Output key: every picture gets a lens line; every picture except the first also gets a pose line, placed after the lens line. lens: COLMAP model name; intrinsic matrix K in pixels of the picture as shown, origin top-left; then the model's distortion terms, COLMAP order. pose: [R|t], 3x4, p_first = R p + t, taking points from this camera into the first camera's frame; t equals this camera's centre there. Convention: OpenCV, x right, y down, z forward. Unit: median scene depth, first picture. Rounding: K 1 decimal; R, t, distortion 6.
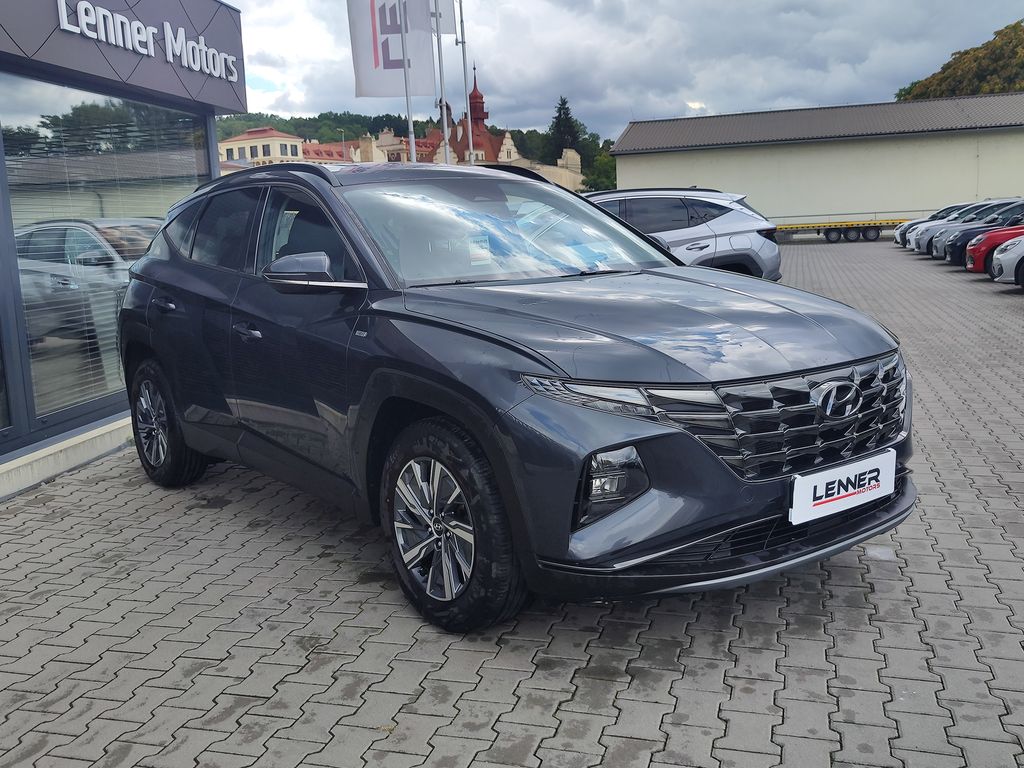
lens RADIAL K [[1012.4, 0, 488.7], [0, 1012.4, 356.6], [0, 0, 1]] dist [0.061627, -0.127808]
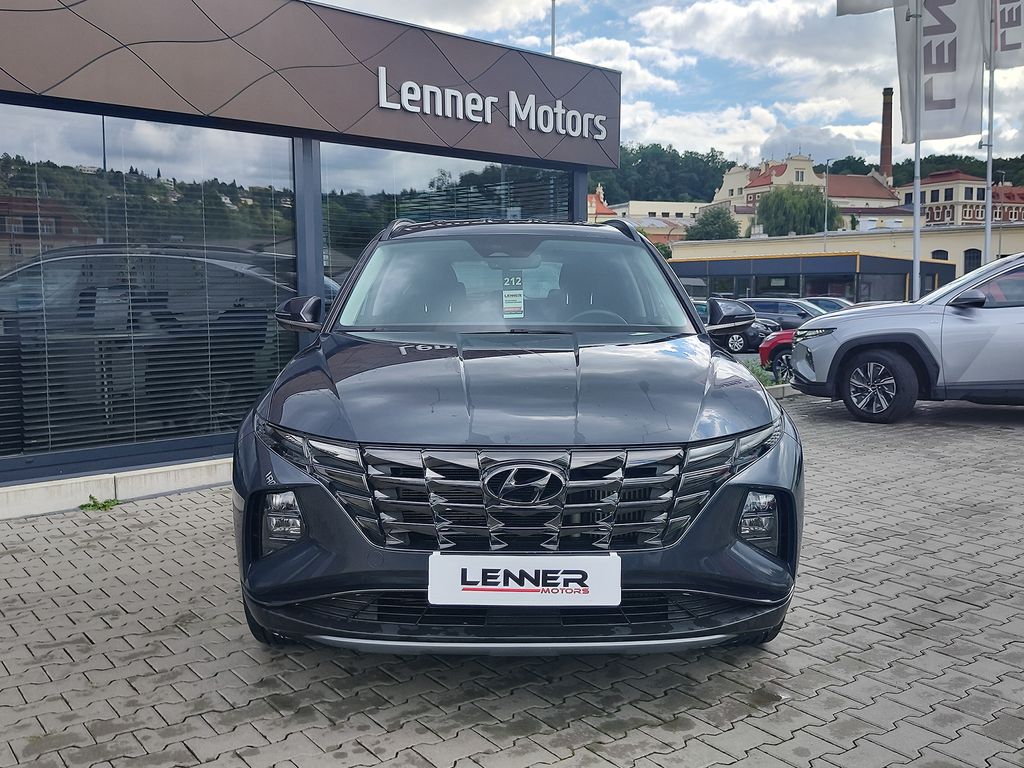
lens RADIAL K [[1012.4, 0, 488.7], [0, 1012.4, 356.6], [0, 0, 1]] dist [0.061627, -0.127808]
pose [[0.797076, 0.086967, -0.597585, 0.825419], [-0.113059, 0.993569, -0.006205, -0.059609], [0.593202, 0.072508, 0.801782, 0.235591]]
